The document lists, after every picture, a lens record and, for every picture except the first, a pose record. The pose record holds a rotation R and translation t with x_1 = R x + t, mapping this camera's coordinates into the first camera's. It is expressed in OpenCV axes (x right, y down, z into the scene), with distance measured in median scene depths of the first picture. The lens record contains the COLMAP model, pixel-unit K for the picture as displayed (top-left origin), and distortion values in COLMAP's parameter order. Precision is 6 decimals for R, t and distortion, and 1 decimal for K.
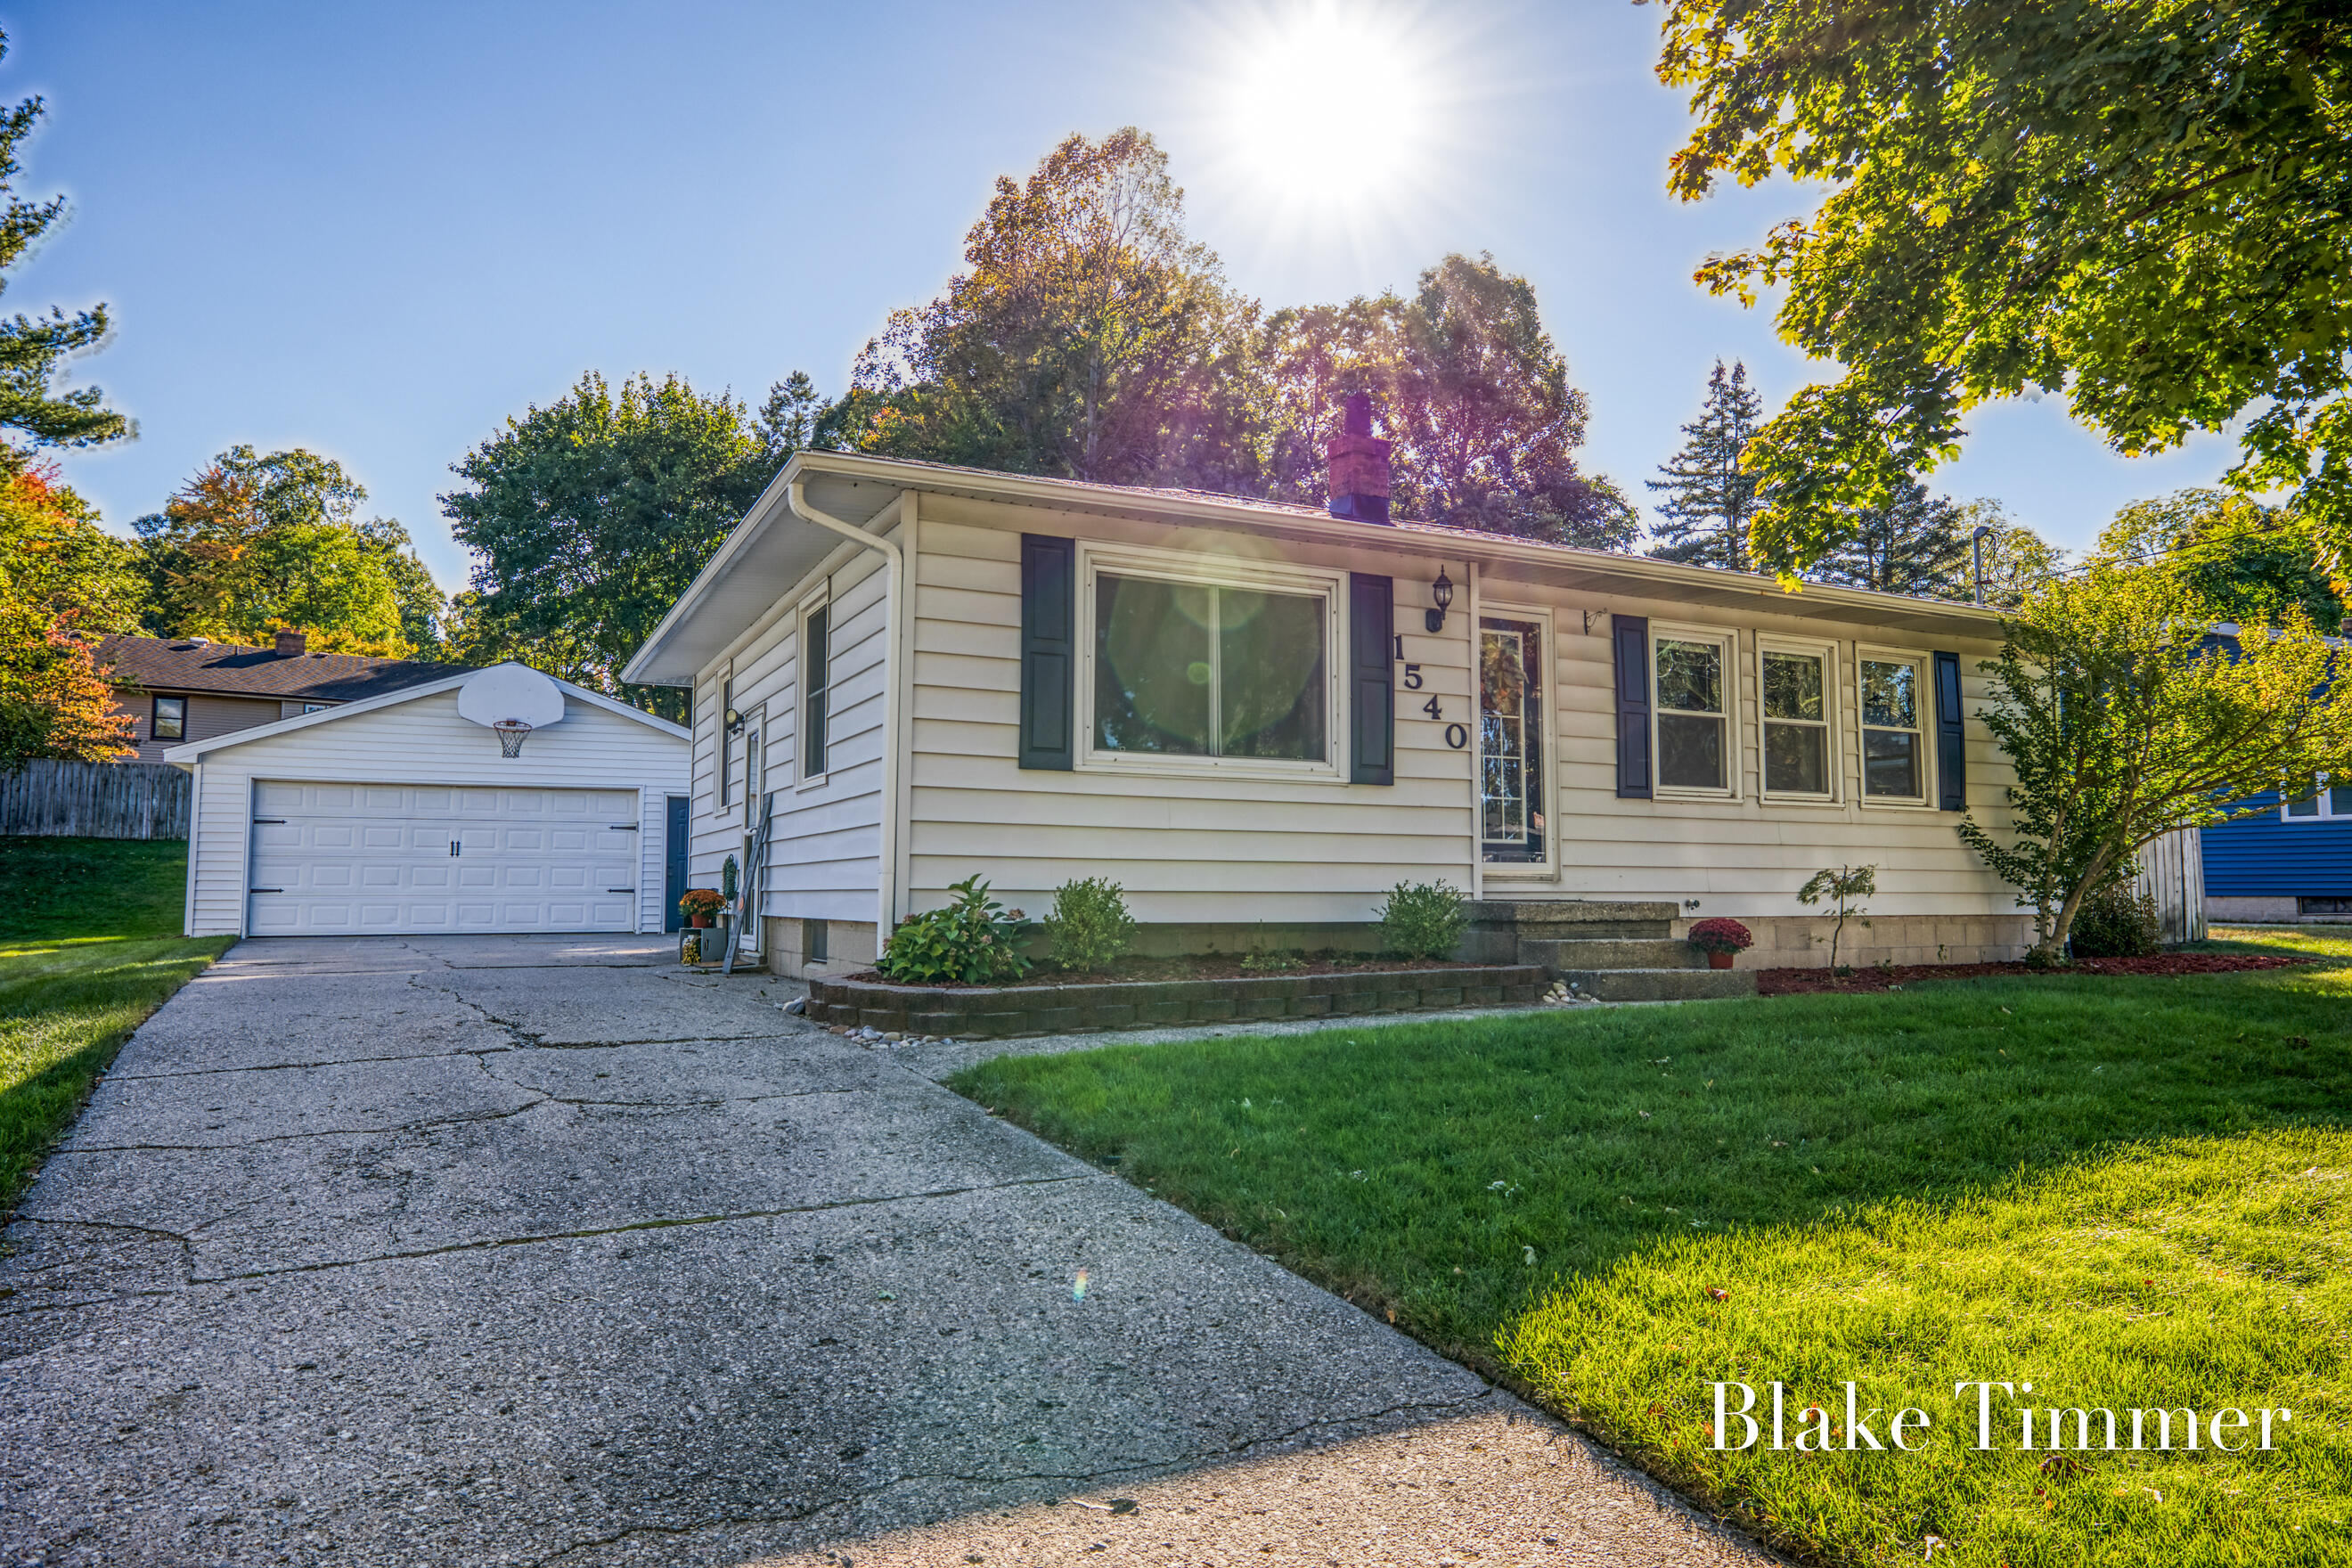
lens RADIAL K [[1430.6, 0, 1176.0], [0, 1430.6, 784.0], [0, 0, 1]] dist [0.002726, -0.041271]
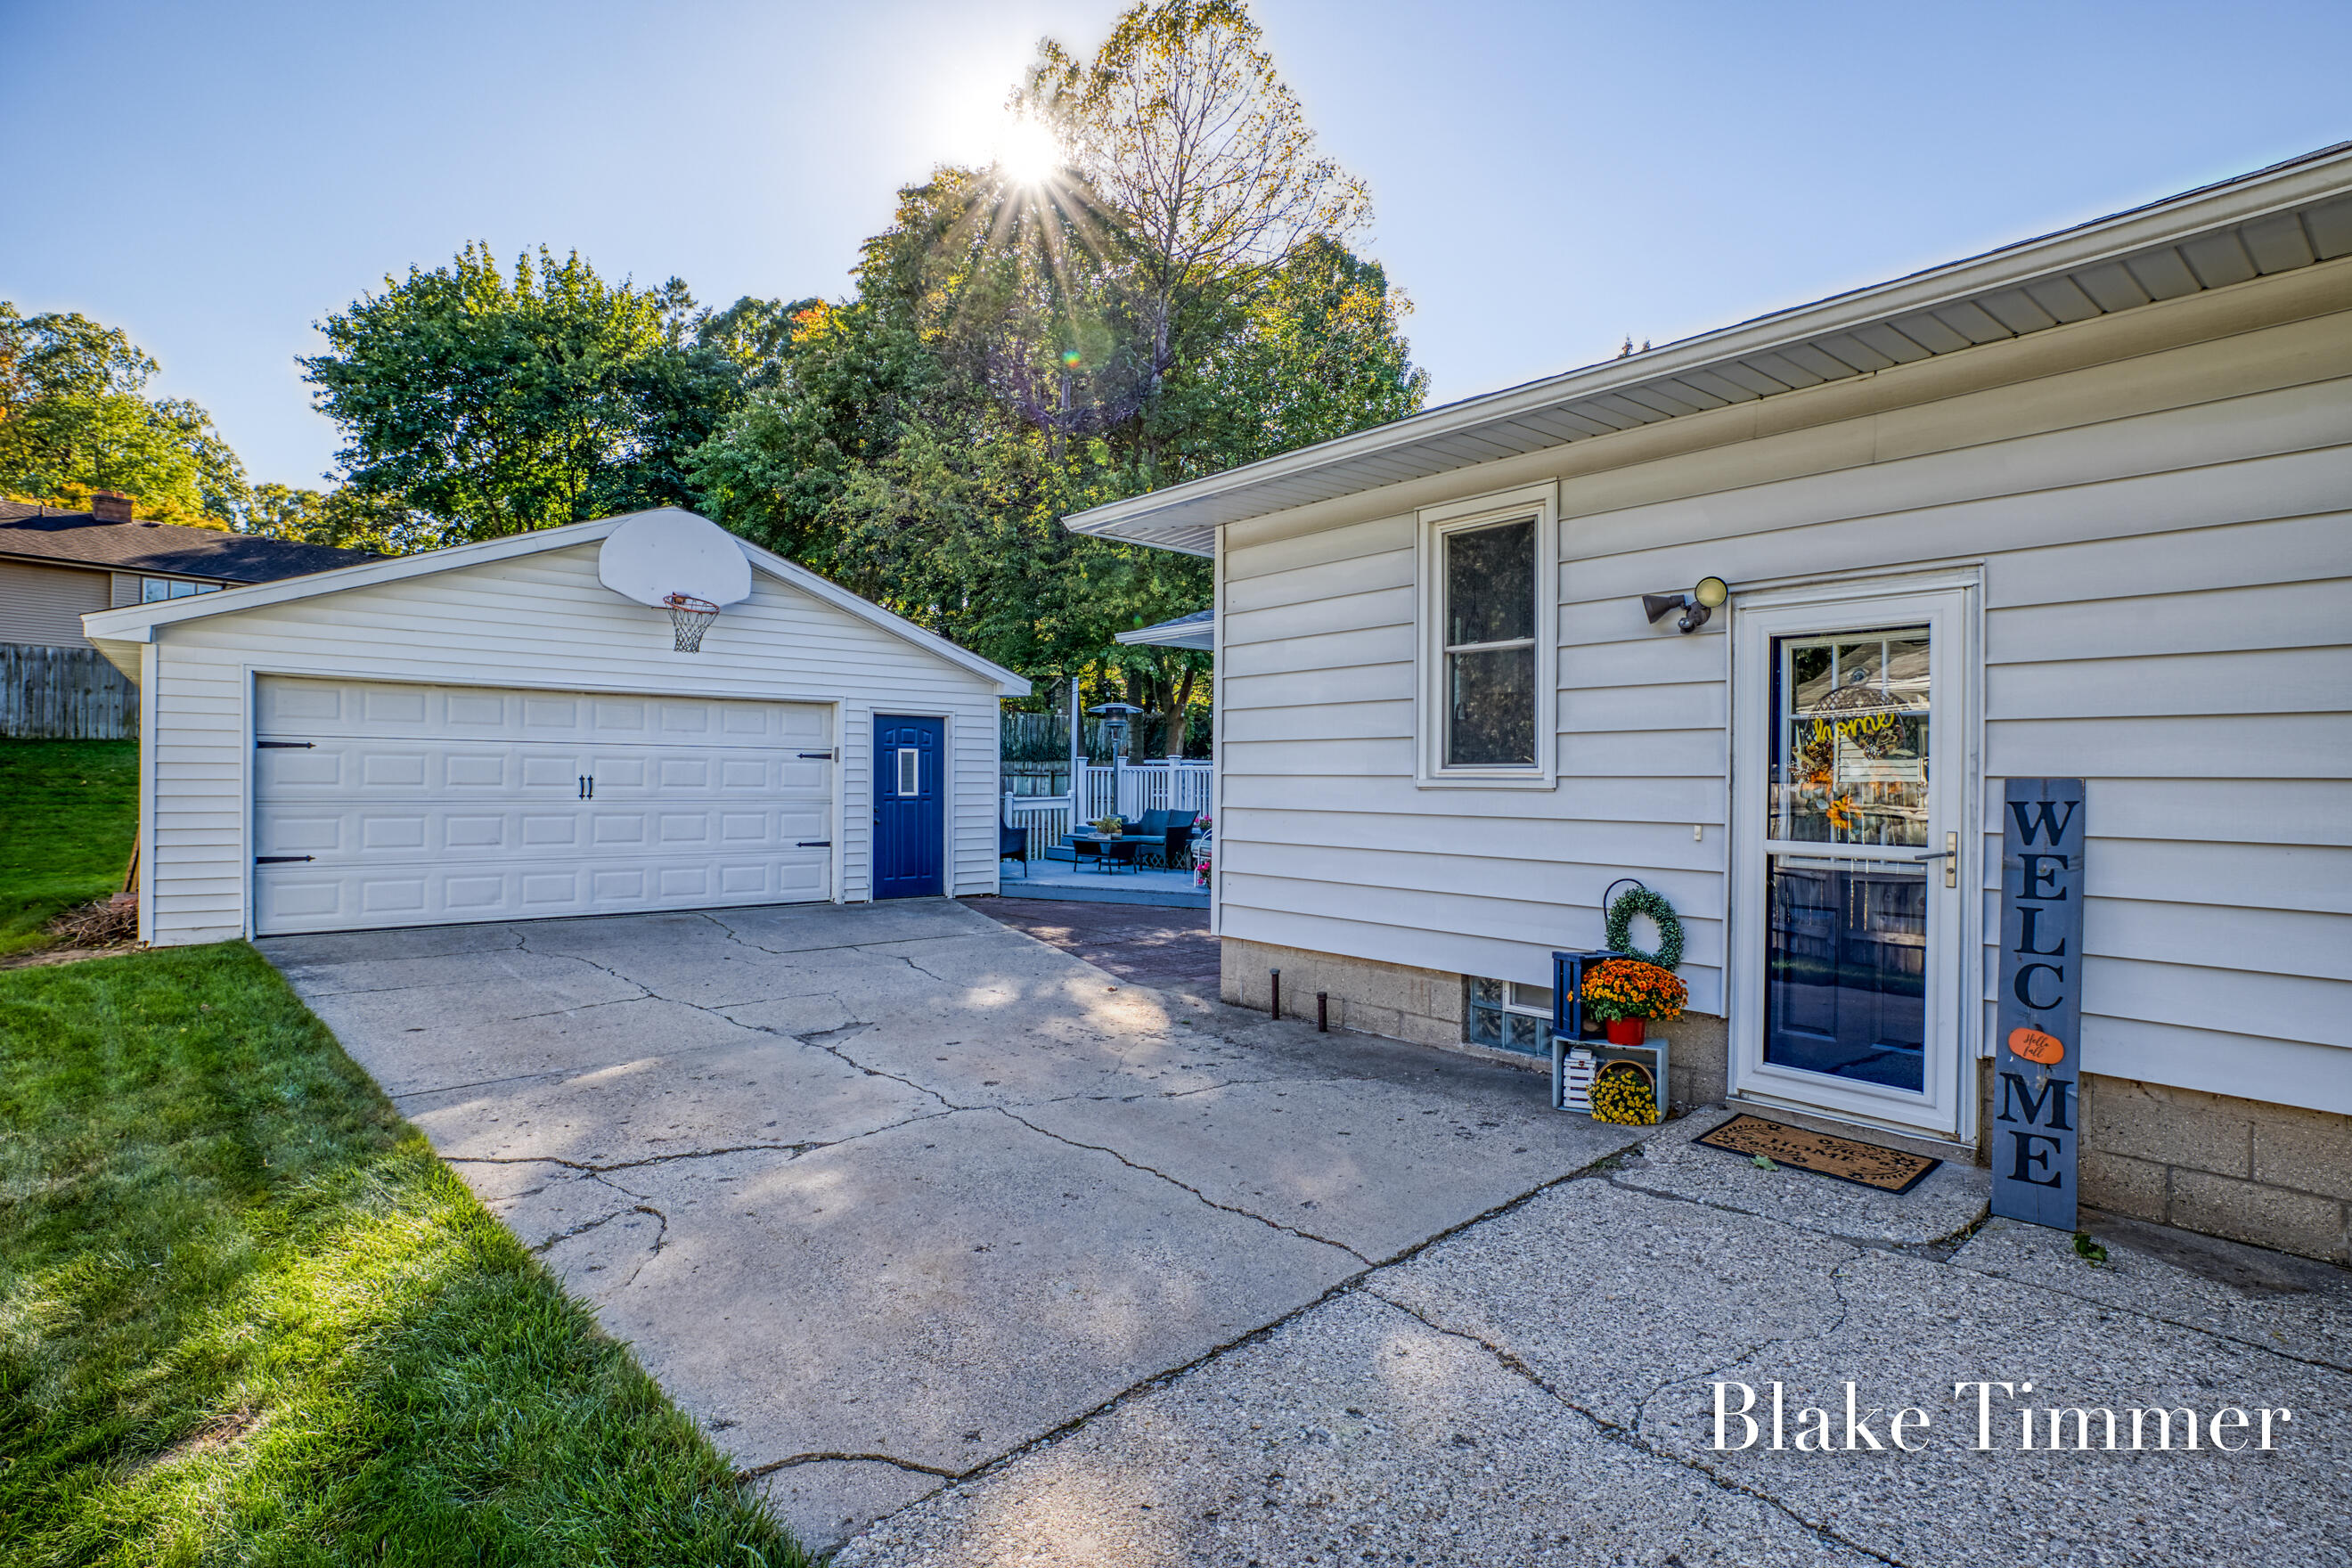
lens RADIAL K [[1141.4, 0, 1173.0], [0, 1141.4, 758.5], [0, 0, 1]] dist [-0.002355, 0.000766]
pose [[0.974930, 0.015221, 0.221990, -0.267463], [-0.028148, 0.998079, 0.055186, -0.003348], [-0.220724, -0.060051, 0.973486, 0.315895]]
